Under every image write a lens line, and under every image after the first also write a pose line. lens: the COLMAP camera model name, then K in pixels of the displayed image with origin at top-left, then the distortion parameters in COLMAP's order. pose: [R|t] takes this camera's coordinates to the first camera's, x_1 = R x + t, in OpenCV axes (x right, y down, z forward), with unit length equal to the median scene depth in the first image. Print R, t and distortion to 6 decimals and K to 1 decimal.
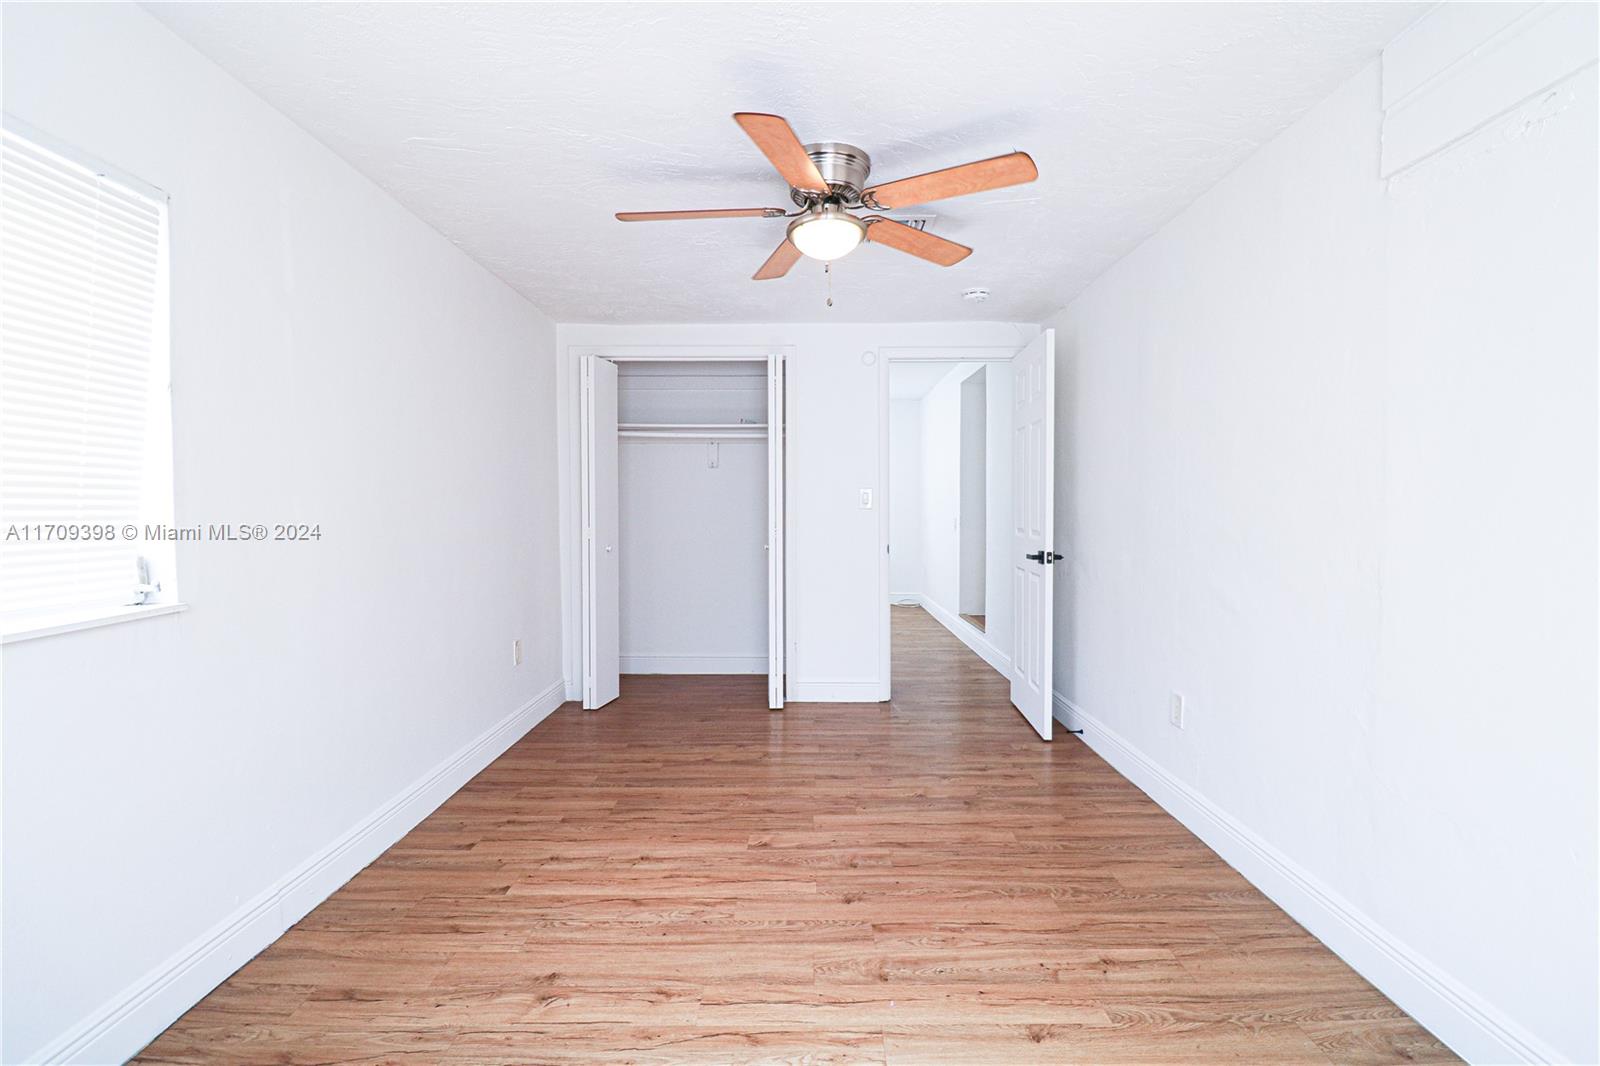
lens RADIAL K [[743.1, 0, 800.6], [0, 743.1, 529.7], [0, 0, 1]] dist [-0.011324, -0.007488]
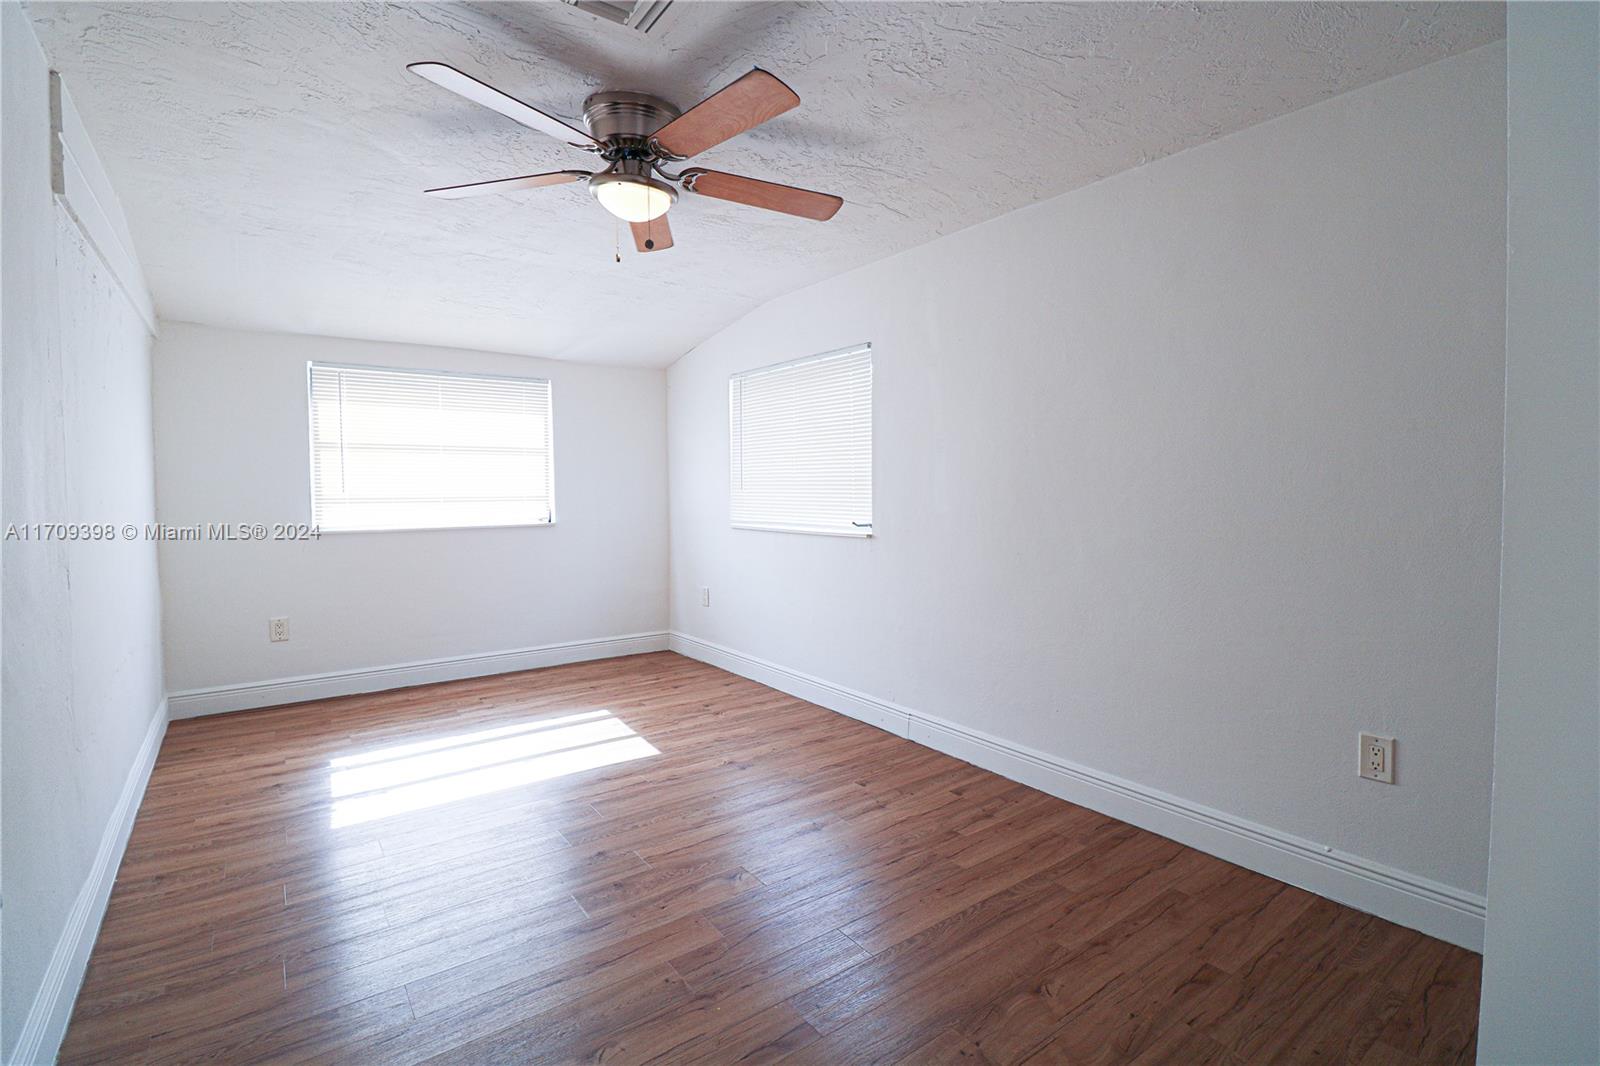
lens RADIAL K [[743.1, 0, 798.7], [0, 743.1, 528.5], [0, 0, 1]] dist [-0.011324, -0.007488]
pose [[-0.801604, 0.040574, -0.596477, 0.404290], [-0.015304, 0.995975, 0.088316, -0.064794], [0.597659, 0.079923, -0.797757, 1.761914]]
